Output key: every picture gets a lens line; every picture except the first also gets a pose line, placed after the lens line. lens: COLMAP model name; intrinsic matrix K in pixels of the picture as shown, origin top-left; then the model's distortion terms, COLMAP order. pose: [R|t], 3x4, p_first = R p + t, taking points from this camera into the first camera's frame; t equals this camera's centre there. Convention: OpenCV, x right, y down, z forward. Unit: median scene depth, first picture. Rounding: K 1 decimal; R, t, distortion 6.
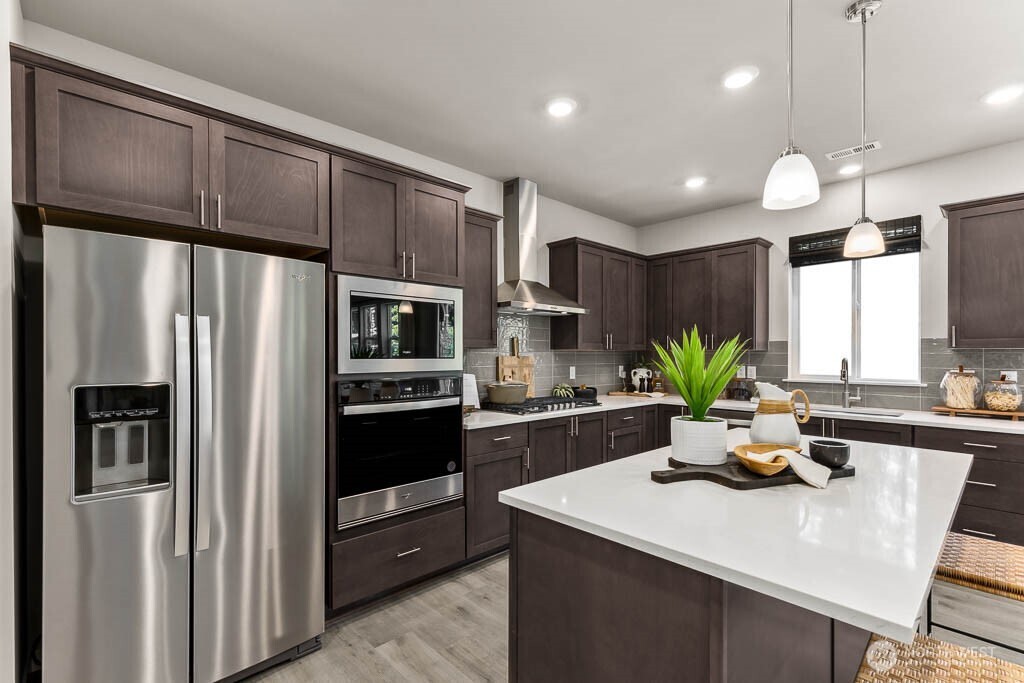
lens RADIAL K [[471.0, 0, 507.9], [0, 471.0, 358.2], [0, 0, 1]] dist [0.000838, -0.000283]
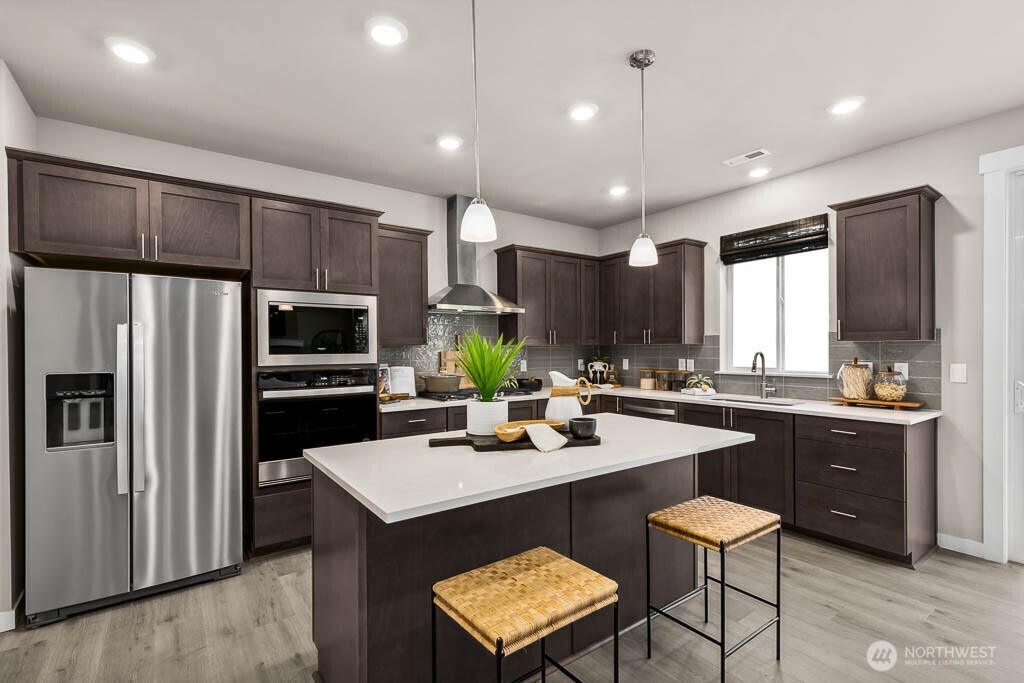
lens RADIAL K [[473.6, 0, 509.2], [0, 473.6, 353.6], [0, 0, 1]] dist [0.001248, 0.000501]
pose [[0.991718, -0.005790, -0.128307, 0.340416], [0.005874, 0.999983, 0.000277, 0.002005], [0.128304, -0.001028, 0.991734, -0.140219]]
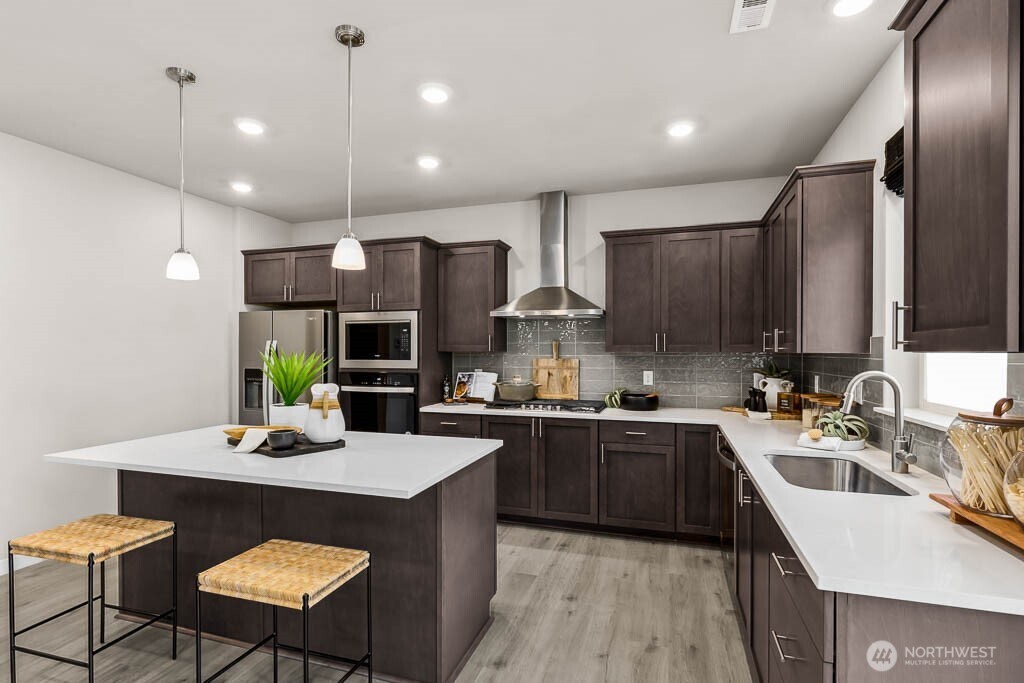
lens RADIAL K [[485.5, 0, 516.5], [0, 485.5, 353.3], [0, 0, 1]] dist [-0.002535, -0.000168]
pose [[0.492098, 0.004396, -0.870529, 1.119341], [-0.007338, 0.999973, 0.000902, -0.020241], [0.870509, 0.005944, 0.492116, 0.467100]]
